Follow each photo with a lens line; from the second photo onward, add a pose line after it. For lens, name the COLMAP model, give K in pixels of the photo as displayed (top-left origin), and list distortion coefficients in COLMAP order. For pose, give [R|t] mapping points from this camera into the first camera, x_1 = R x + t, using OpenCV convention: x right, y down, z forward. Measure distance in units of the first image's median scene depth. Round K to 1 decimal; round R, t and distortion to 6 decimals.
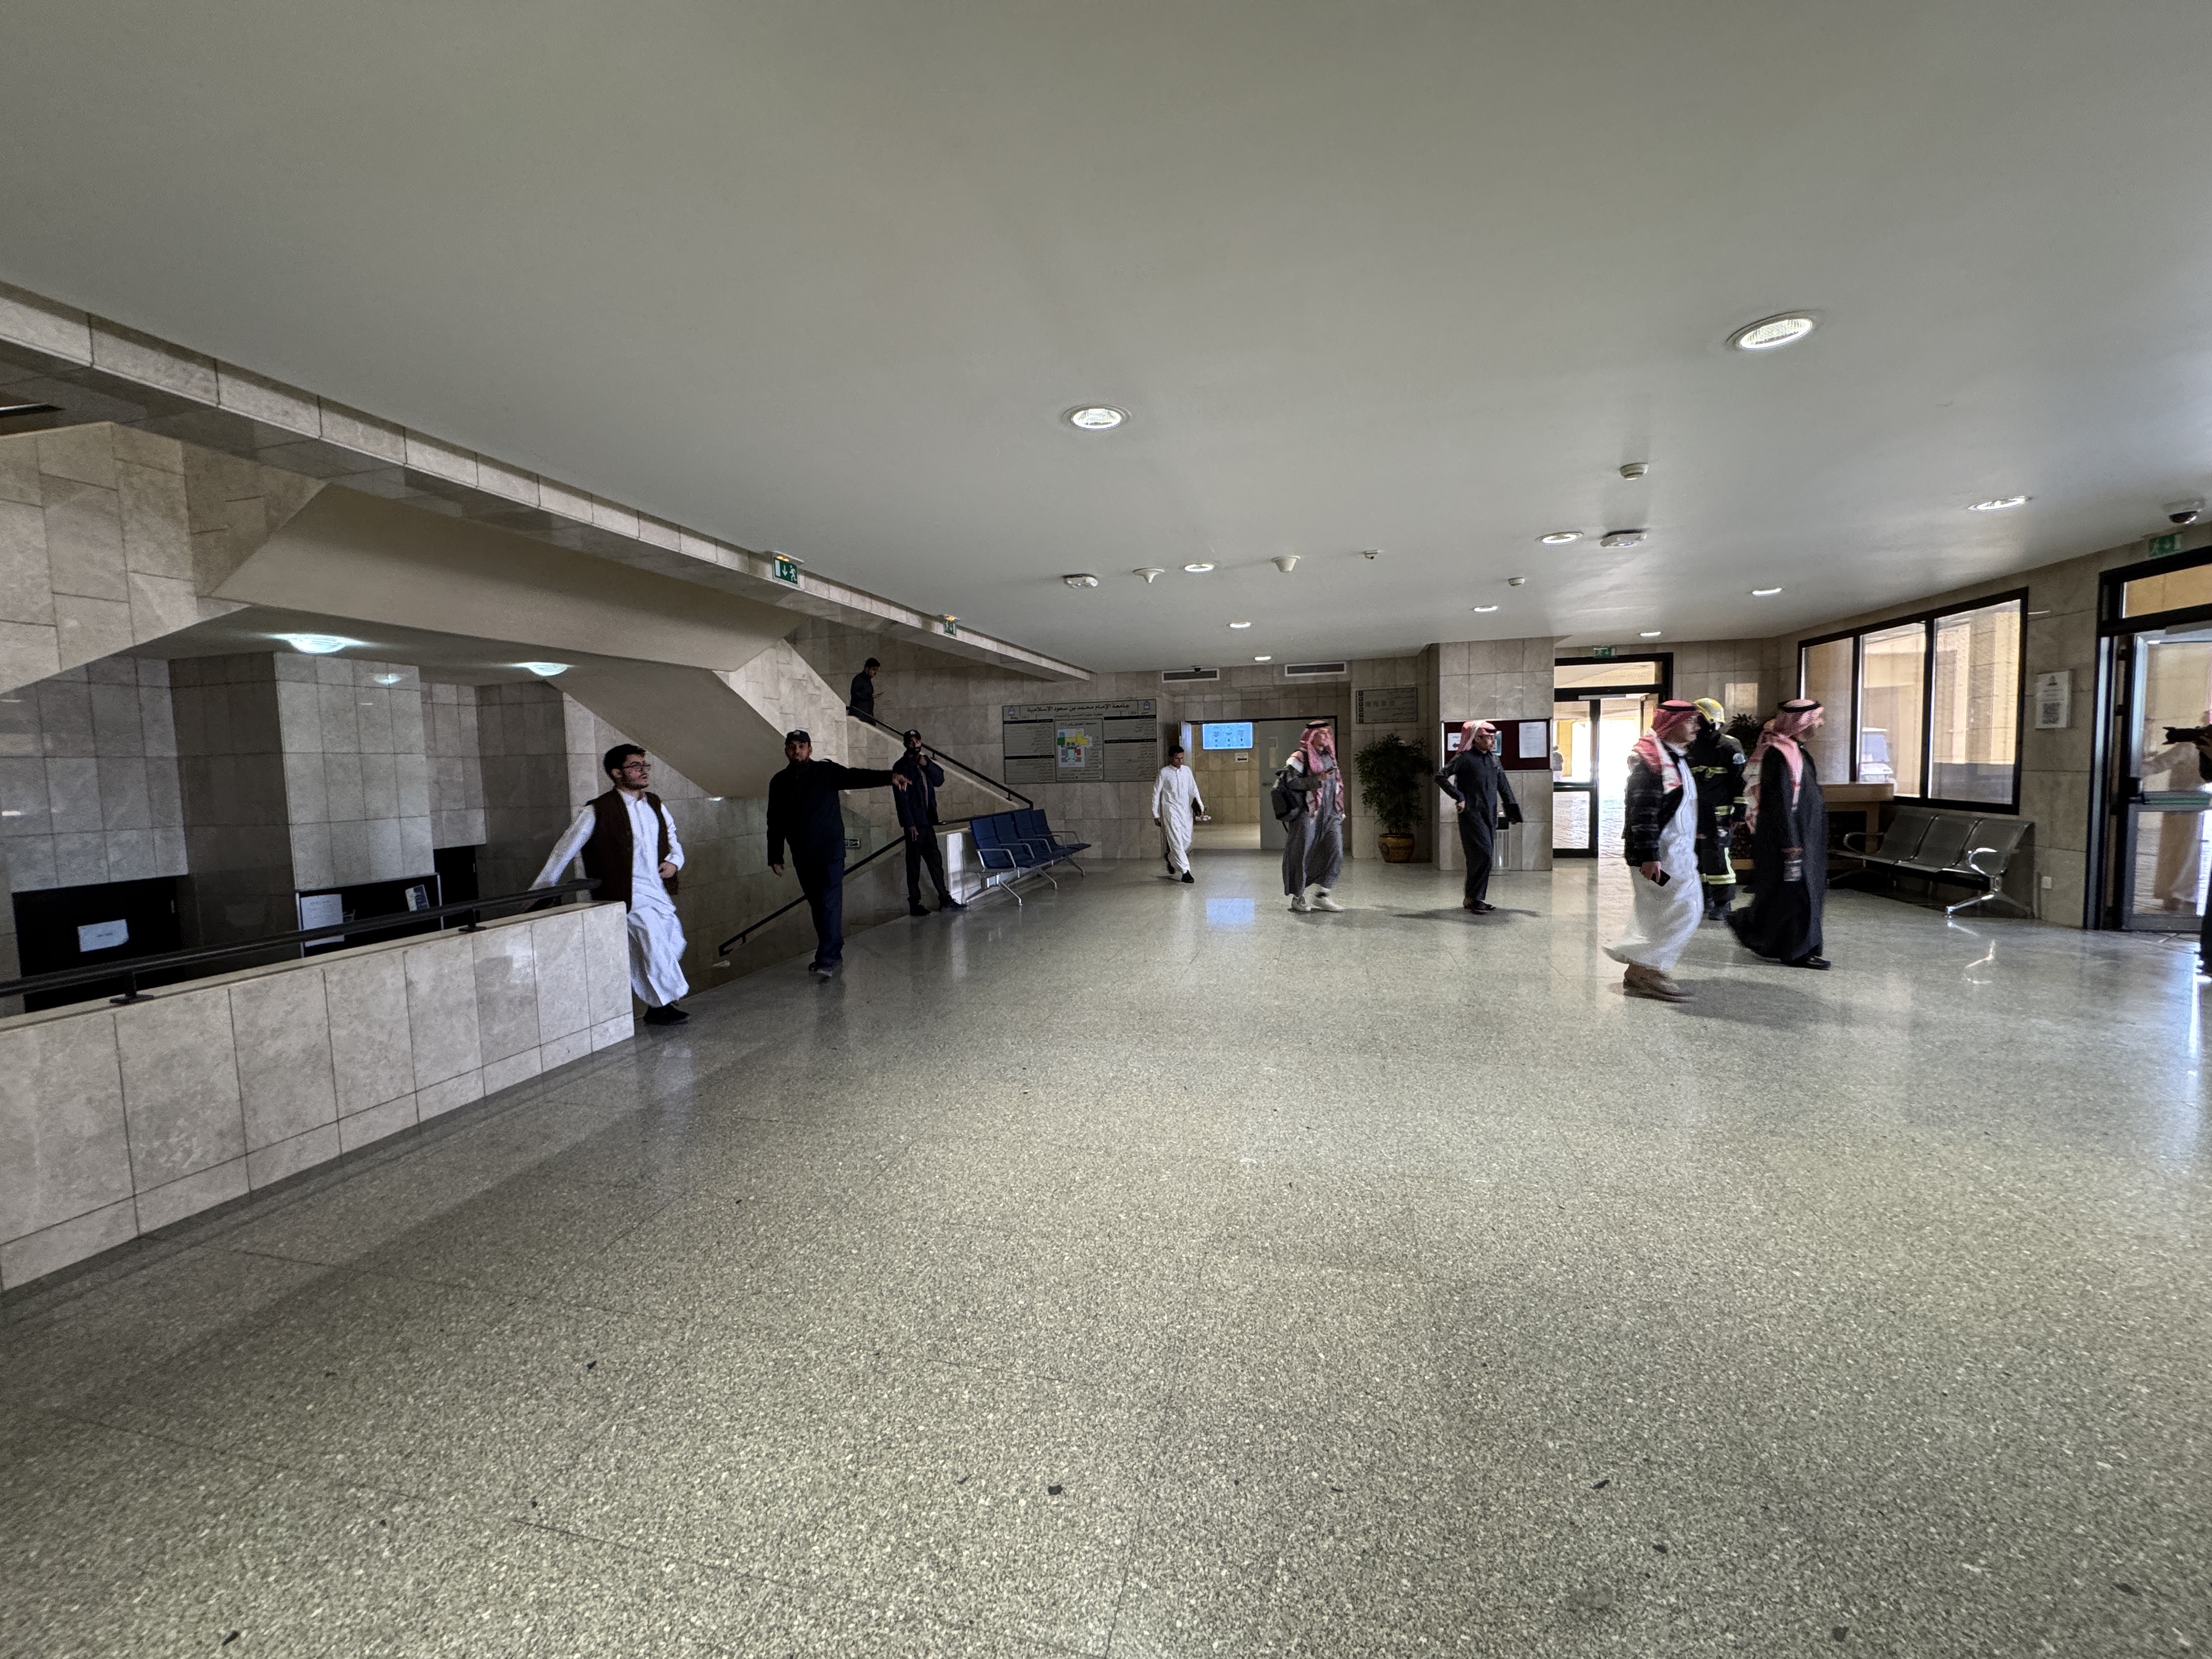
lens RADIAL K [[877.4, 0, 1103.1], [0, 877.4, 826.6], [0, 0, 1]] dist [-0.002539, 0.000142]
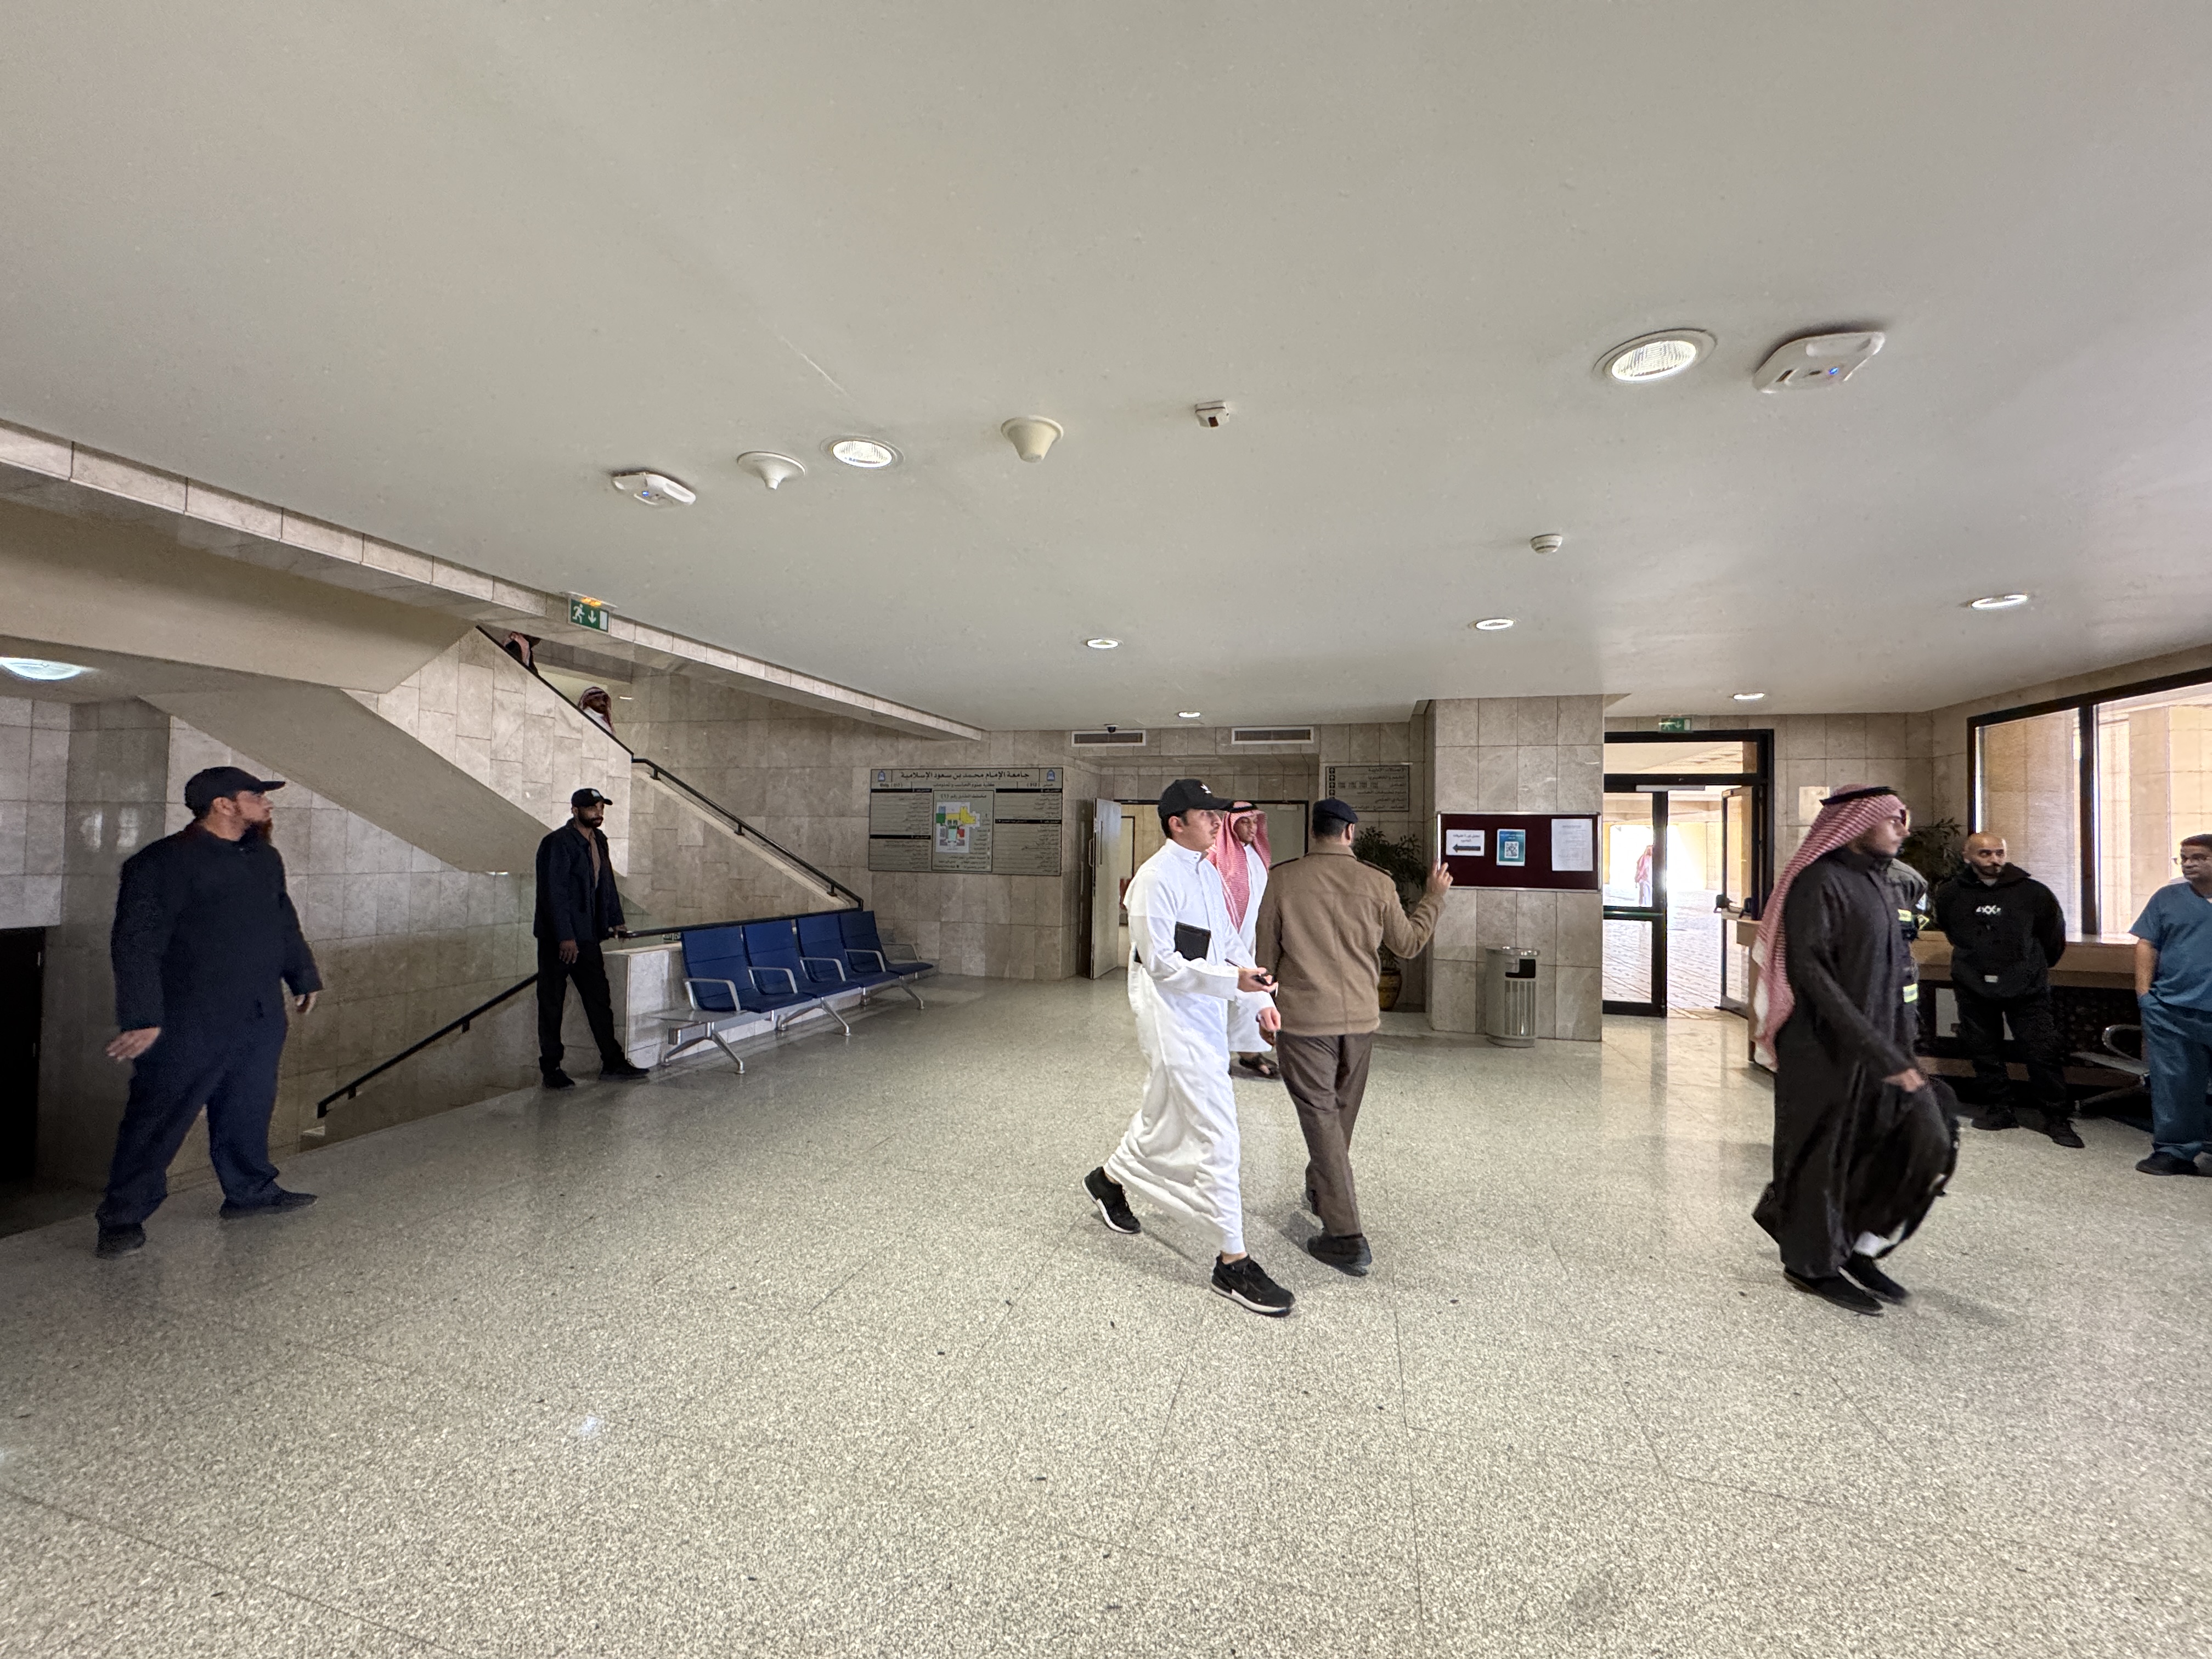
lens RADIAL K [[877.4, 0, 1105.7], [0, 877.4, 826.0], [0, 0, 1]] dist [-0.002539, 0.000142]
pose [[0.998607, 0.044159, -0.028886, 0.138881], [-0.046669, 0.994578, -0.092932, -0.031239], [0.024626, 0.094150, 0.995253, 0.293965]]
